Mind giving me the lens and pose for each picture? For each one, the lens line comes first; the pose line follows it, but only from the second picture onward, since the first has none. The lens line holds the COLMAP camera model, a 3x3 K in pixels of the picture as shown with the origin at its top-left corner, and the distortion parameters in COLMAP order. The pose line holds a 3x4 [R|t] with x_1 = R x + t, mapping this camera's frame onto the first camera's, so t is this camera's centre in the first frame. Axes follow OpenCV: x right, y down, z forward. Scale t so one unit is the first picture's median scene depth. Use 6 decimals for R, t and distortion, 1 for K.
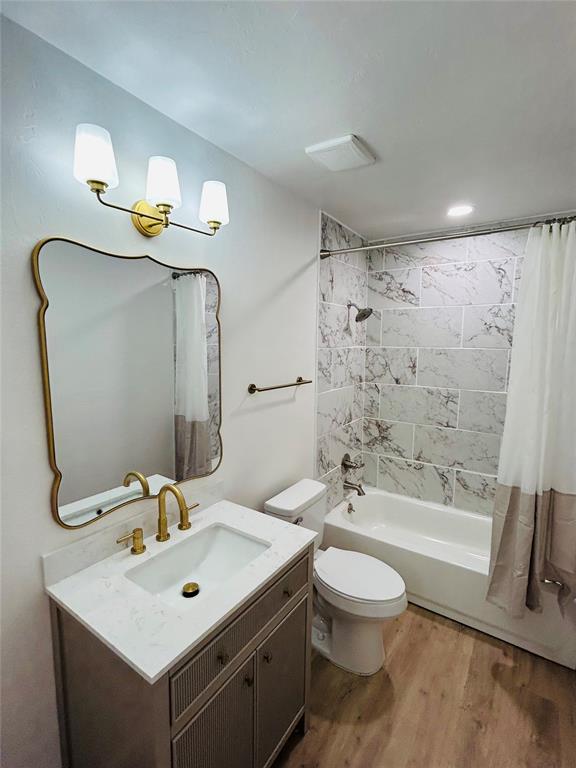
lens RADIAL K [[362.6, 0, 287.3], [0, 362.6, 383.0], [0, 0, 1]] dist [-0.001932, 0.002615]
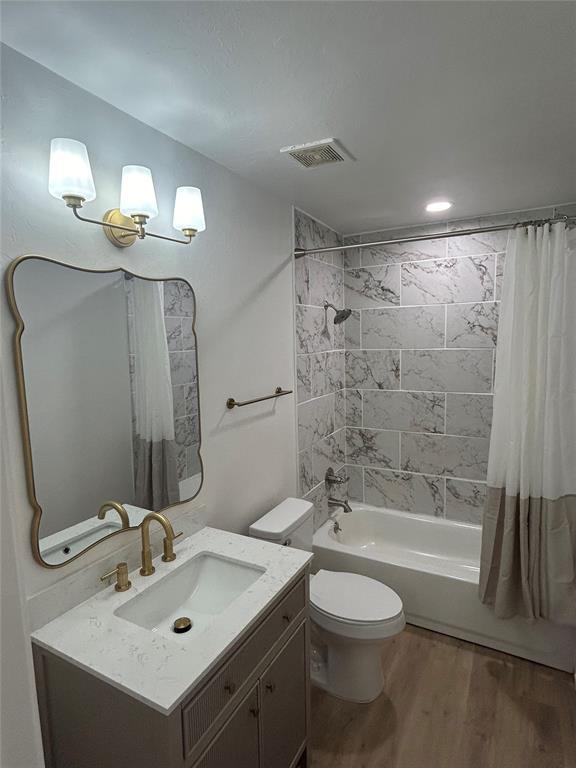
lens RADIAL K [[426.3, 0, 283.1], [0, 426.3, 383.0], [0, 0, 1]] dist [-0.002167, 0.003460]
pose [[0.994956, -0.042273, 0.090968, -0.066978], [0.043117, 0.999043, -0.007333, -0.024821], [-0.090571, 0.011218, 0.995827, -0.097881]]
